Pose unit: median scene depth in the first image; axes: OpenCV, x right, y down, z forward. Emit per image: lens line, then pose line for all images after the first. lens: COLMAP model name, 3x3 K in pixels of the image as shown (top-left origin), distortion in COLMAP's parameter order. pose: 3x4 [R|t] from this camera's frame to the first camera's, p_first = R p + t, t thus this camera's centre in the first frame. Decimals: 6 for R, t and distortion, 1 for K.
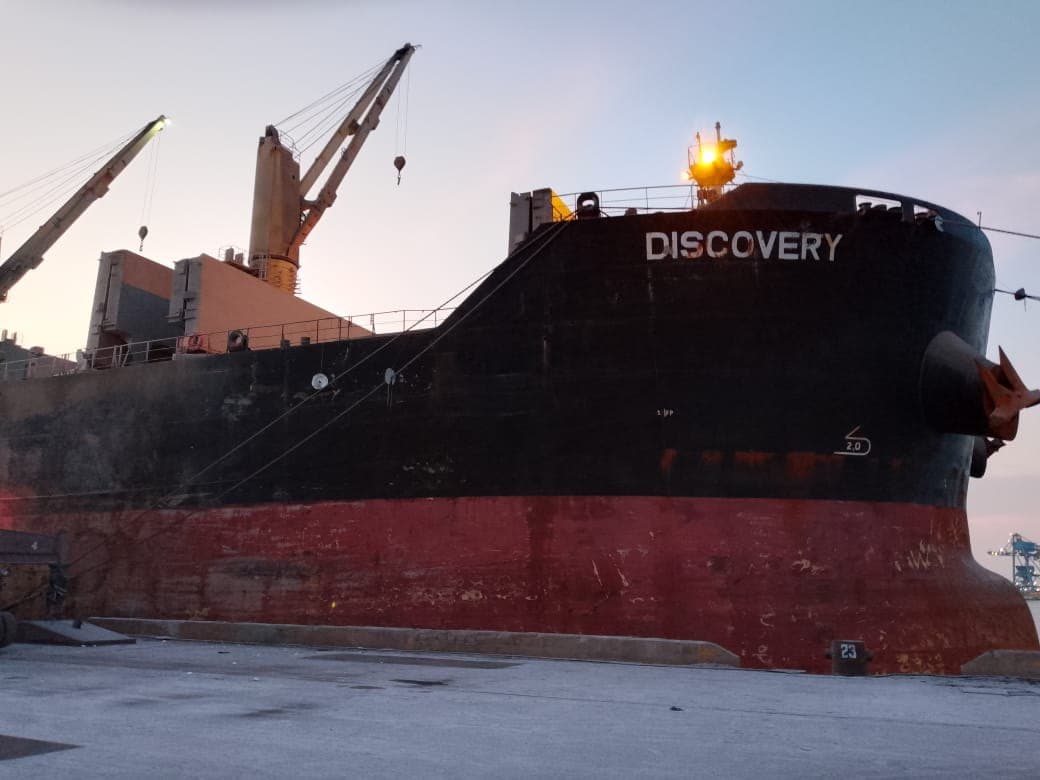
lens RADIAL K [[811.4, 0, 520.0], [0, 811.4, 390.0], [0, 0, 1]] dist [0.115397, -0.332117]
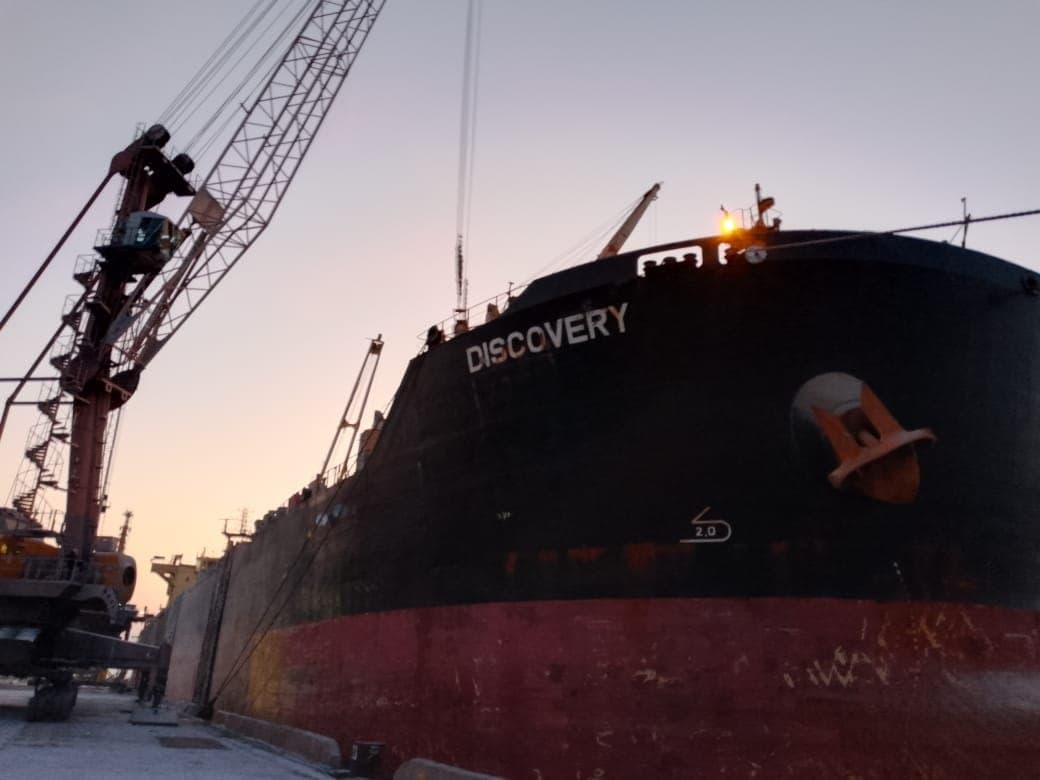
lens RADIAL K [[811.4, 0, 520.0], [0, 811.4, 390.0], [0, 0, 1]] dist [0.115397, -0.332117]
pose [[0.773784, -0.198967, -0.601390, 0.834165], [0.102984, 0.976273, -0.190489, 0.069934], [0.625021, 0.085464, 0.775915, 0.217829]]
